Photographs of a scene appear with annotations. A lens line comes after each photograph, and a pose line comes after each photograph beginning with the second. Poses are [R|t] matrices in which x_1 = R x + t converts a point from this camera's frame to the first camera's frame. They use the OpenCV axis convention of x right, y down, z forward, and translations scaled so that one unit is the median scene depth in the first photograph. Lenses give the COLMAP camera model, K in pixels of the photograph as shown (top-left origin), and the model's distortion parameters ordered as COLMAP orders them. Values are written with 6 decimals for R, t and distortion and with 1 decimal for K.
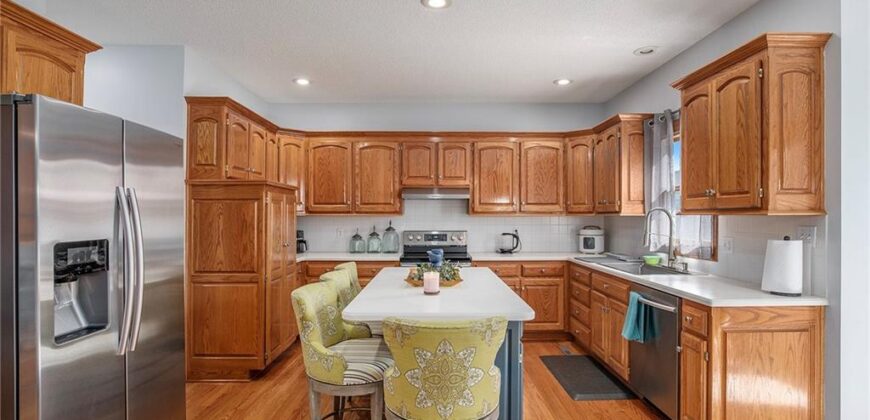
lens RADIAL K [[422.9, 0, 437.8], [0, 422.9, 215.8], [0, 0, 1]] dist [-0.027364, 0.002771]
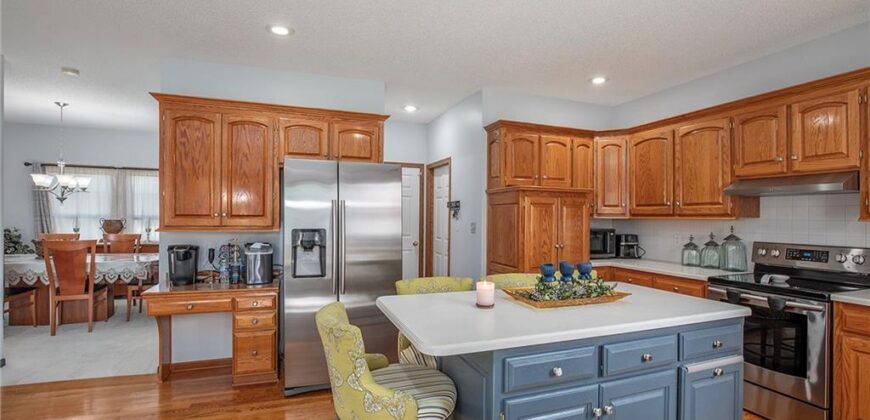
lens RADIAL K [[404.4, 0, 449.9], [0, 404.4, 209.4], [0, 0, 1]] dist [-0.016983, 0.002647]
pose [[0.354573, -0.014636, -0.934914, 0.380971], [-0.009005, 0.999778, -0.019067, -0.000509], [0.934985, 0.015179, 0.354363, 0.319102]]
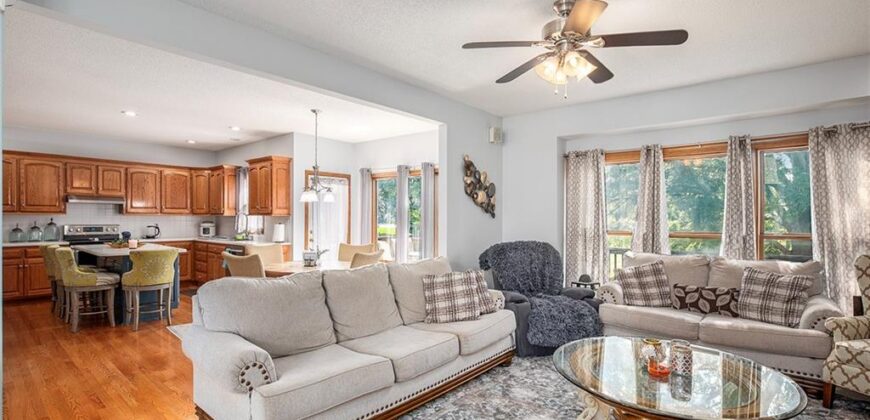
lens RADIAL K [[404.4, 0, 439.2], [0, 404.4, 223.4], [0, 0, 1]] dist [-0.016983, 0.002647]
pose [[0.640106, -0.005581, 0.768267, -0.320017], [-0.008357, 0.999864, 0.014226, 0.000979], [-0.768241, -0.015527, 0.639972, -0.852950]]
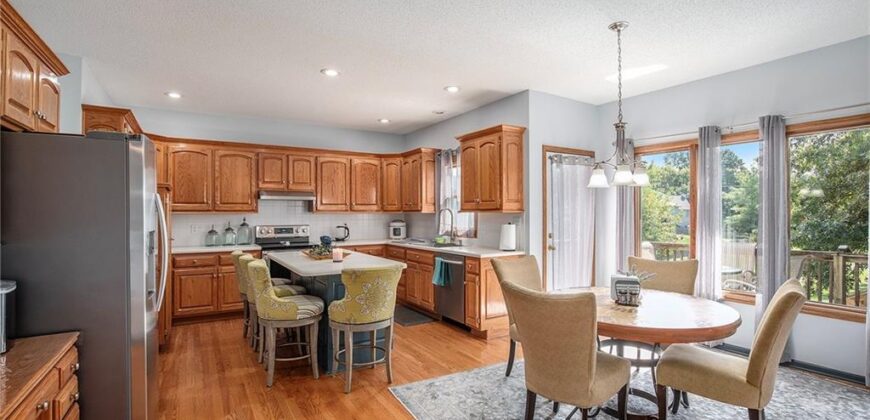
lens RADIAL K [[404.4, 0, 431.6], [0, 404.4, 213.6], [0, 0, 1]] dist [-0.016983, 0.002647]
pose [[0.858931, -0.003236, 0.512080, -0.253603], [0.002978, 0.999995, 0.001323, 0.000653], [-0.512082, 0.000389, 0.858936, -0.257088]]
